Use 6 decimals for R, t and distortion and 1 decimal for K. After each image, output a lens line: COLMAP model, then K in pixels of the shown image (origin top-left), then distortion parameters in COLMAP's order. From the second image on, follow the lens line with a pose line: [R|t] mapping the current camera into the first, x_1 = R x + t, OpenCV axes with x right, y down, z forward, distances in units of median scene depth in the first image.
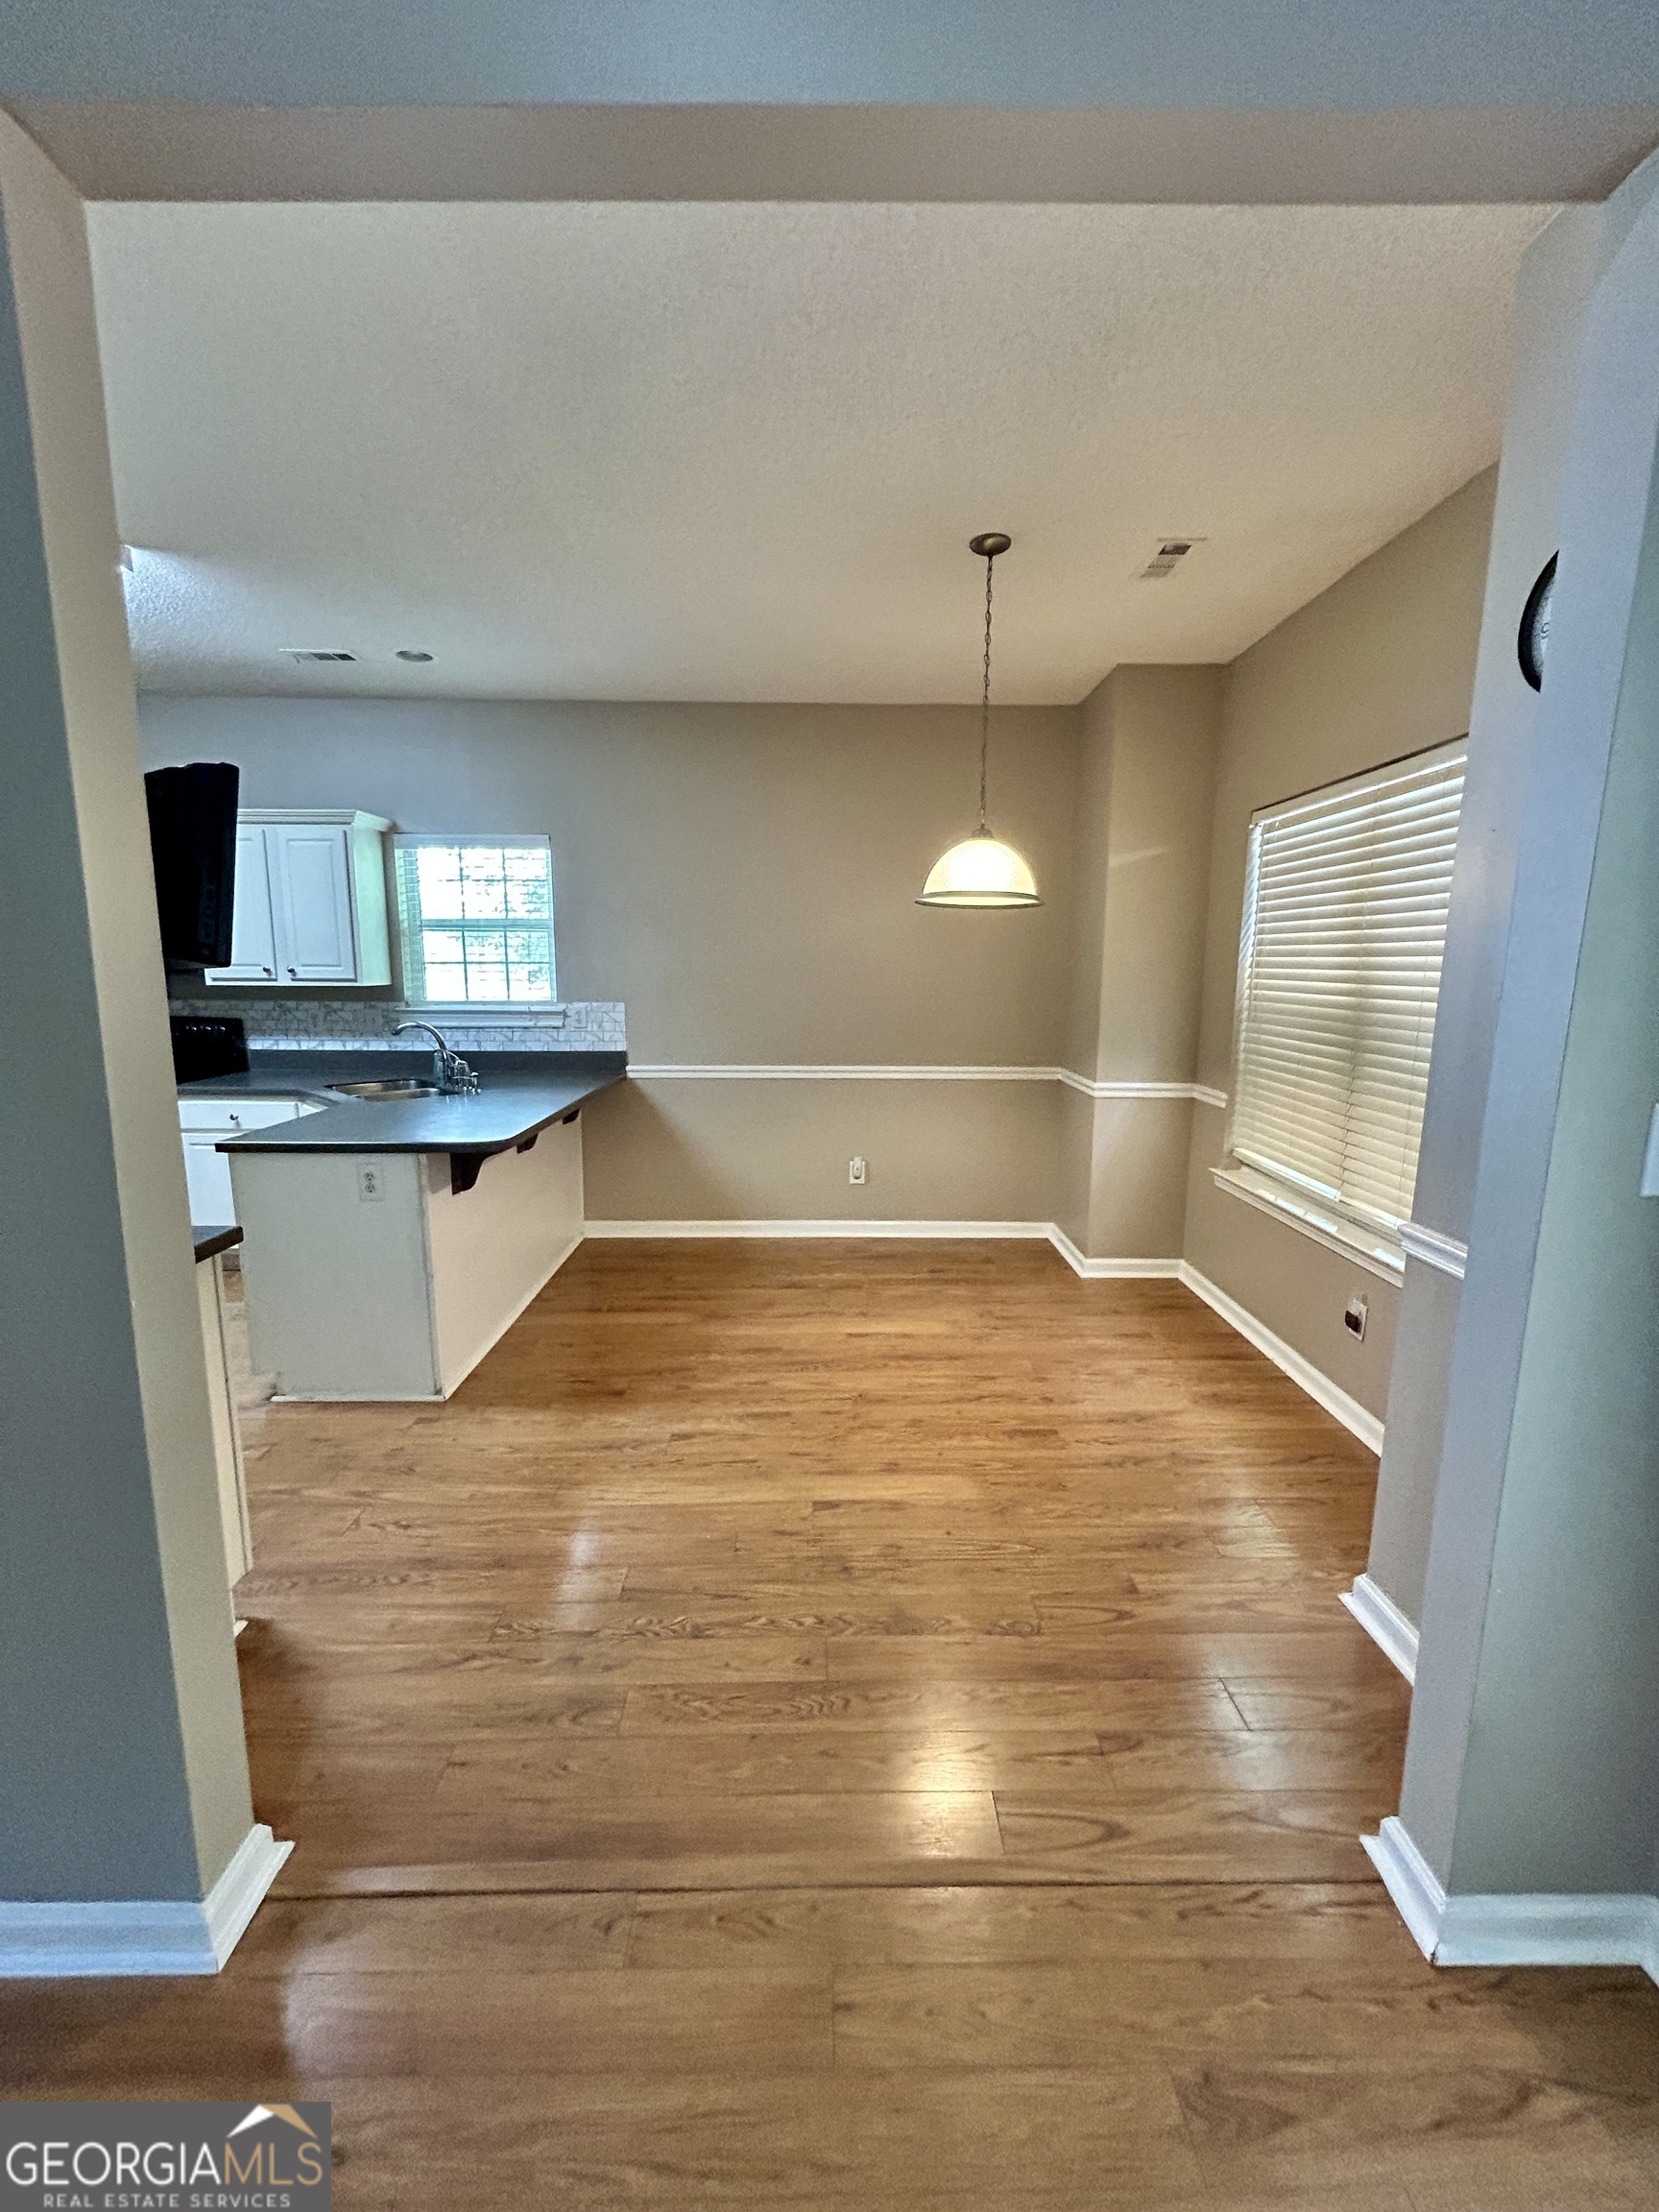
lens RADIAL K [[888.4, 0, 829.5], [0, 888.4, 1106.0], [0, 0, 1]] dist [-0.011251, 0.000106]
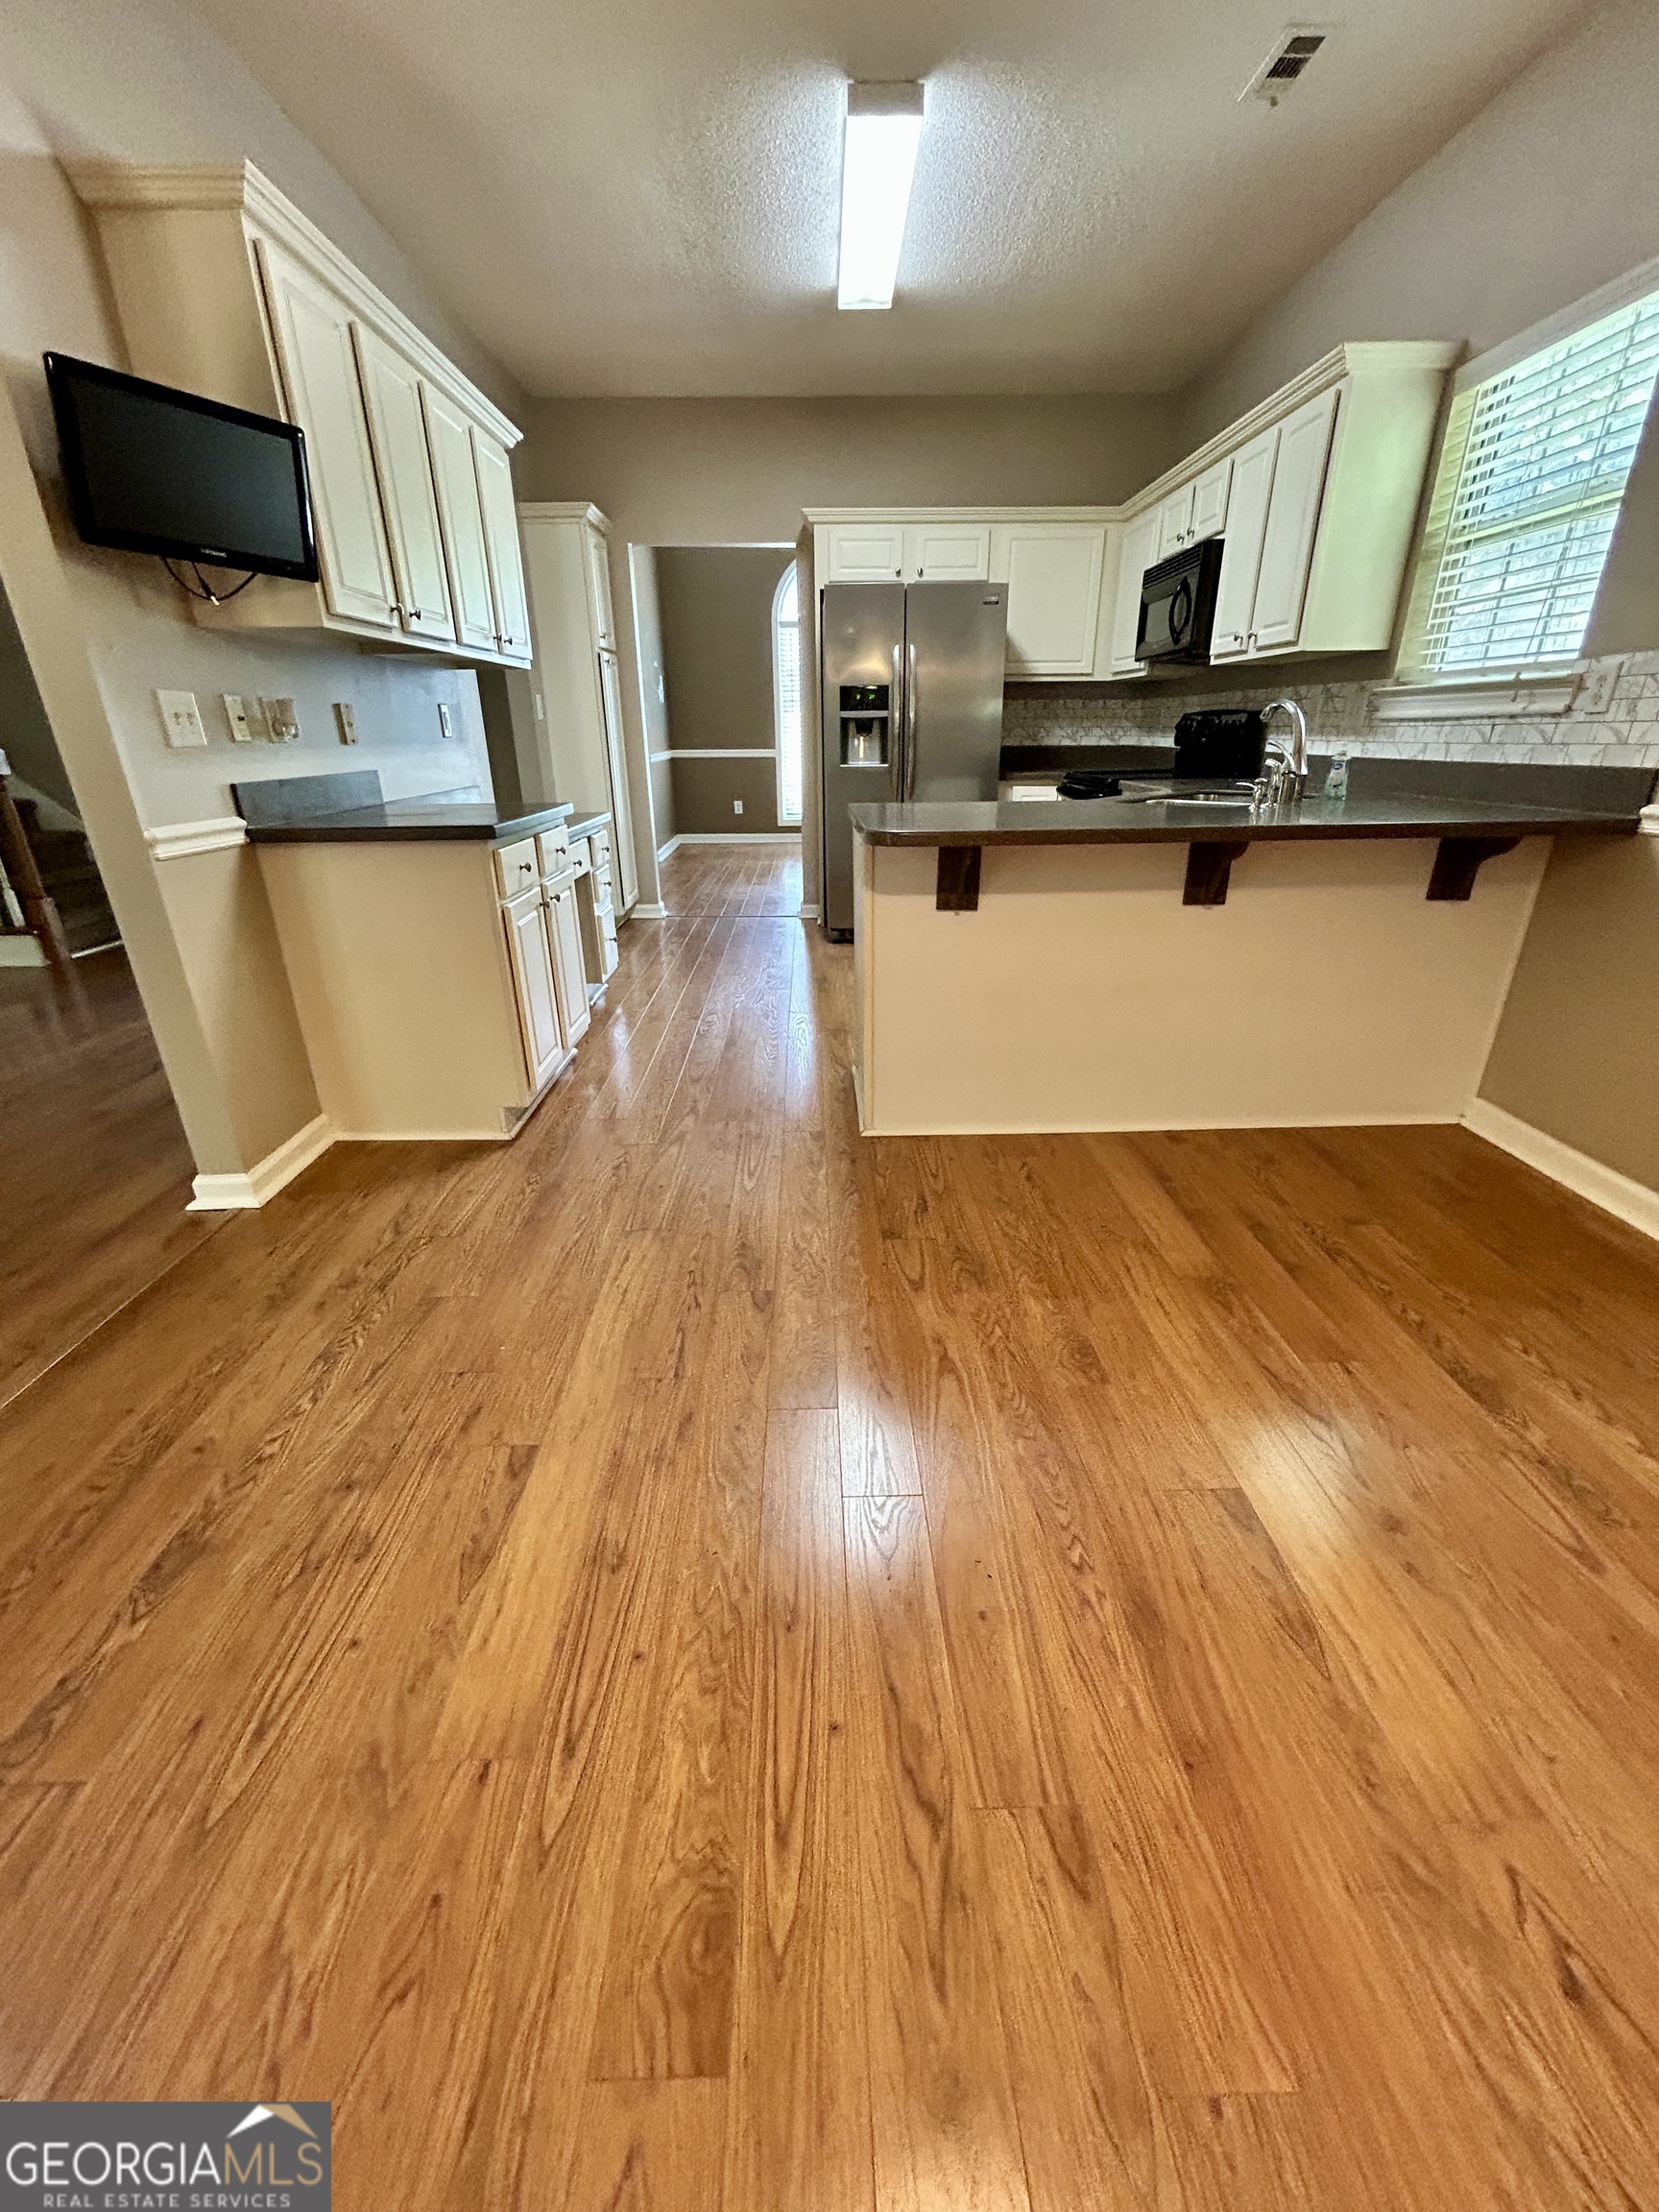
lens RADIAL K [[896.6, 0, 829.5], [0, 896.6, 1106.0], [0, 0, 1]] dist [-0.000788, 0.000598]
pose [[0.008863, 0.378673, -0.925488, 0.362348], [-0.149858, 0.915575, 0.373182, -0.019719], [0.988668, 0.135384, 0.064862, 0.880111]]
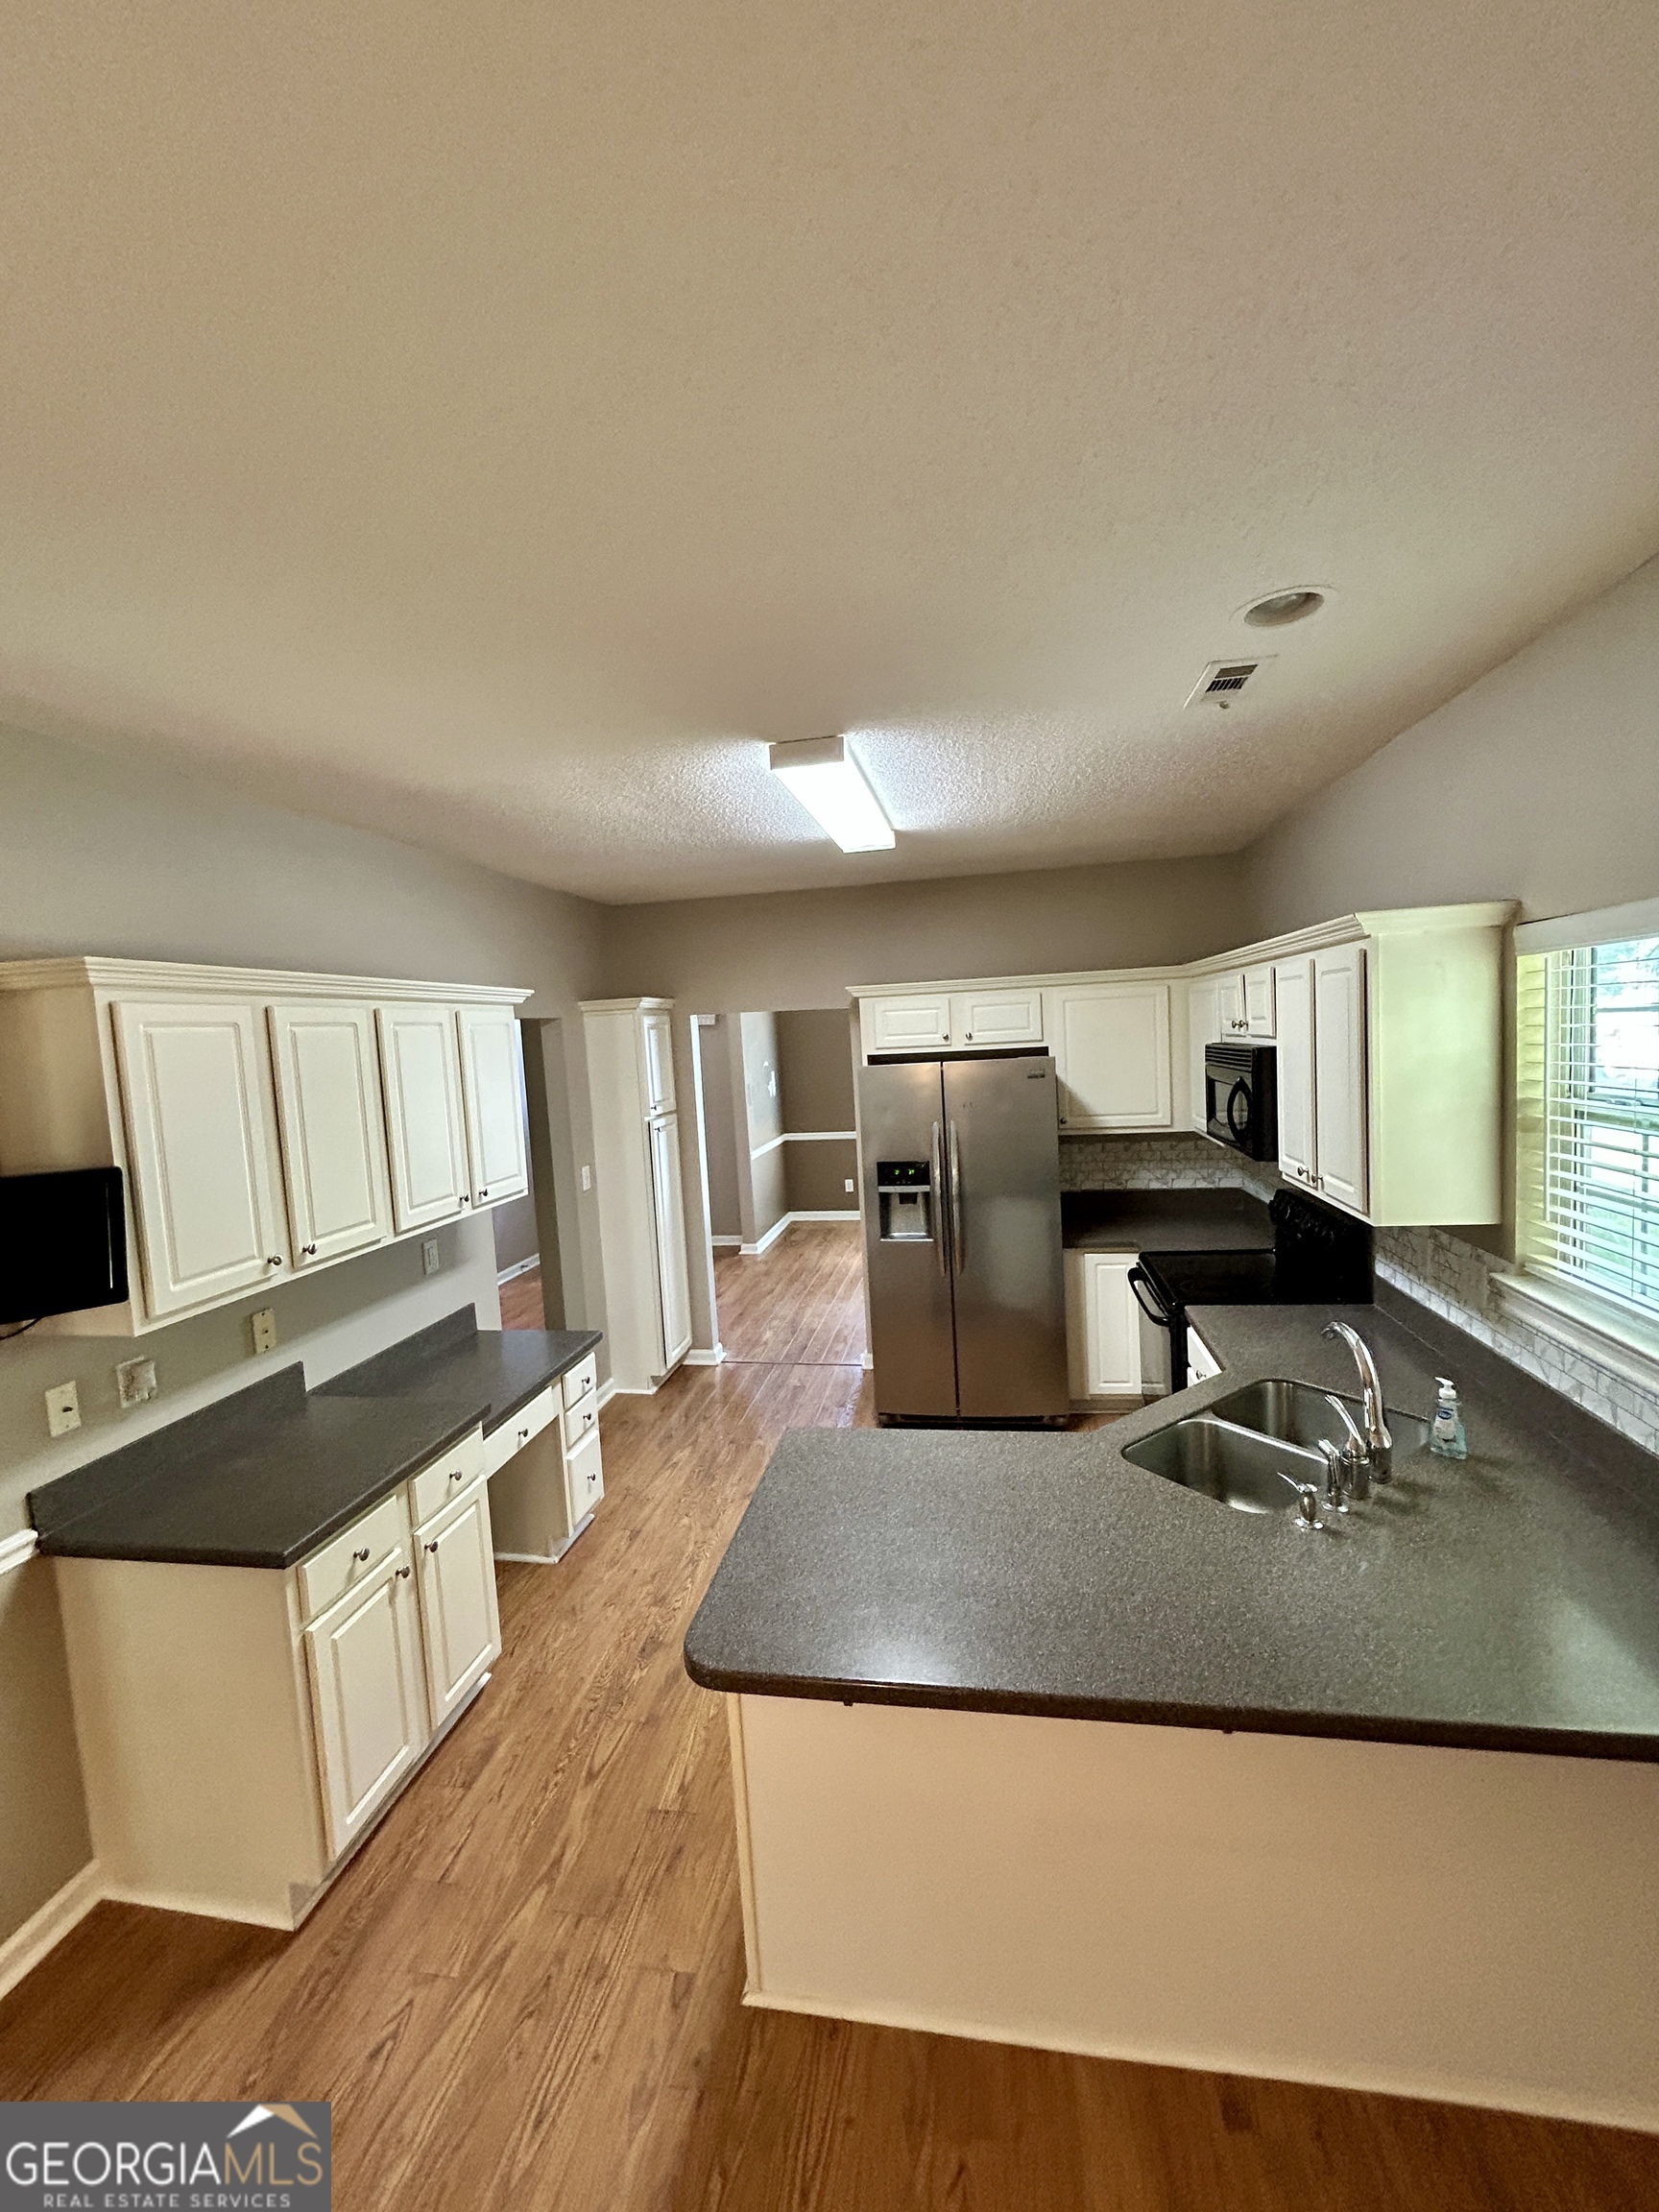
lens RADIAL K [[896.6, 0, 829.5], [0, 896.6, 1106.0], [0, 0, 1]] dist [-0.000788, 0.000598]
pose [[-0.183390, 0.078633, -0.979890, 0.092461], [-0.105489, 0.989466, 0.099145, -0.316569], [0.977364, 0.121550, -0.173163, 1.055048]]
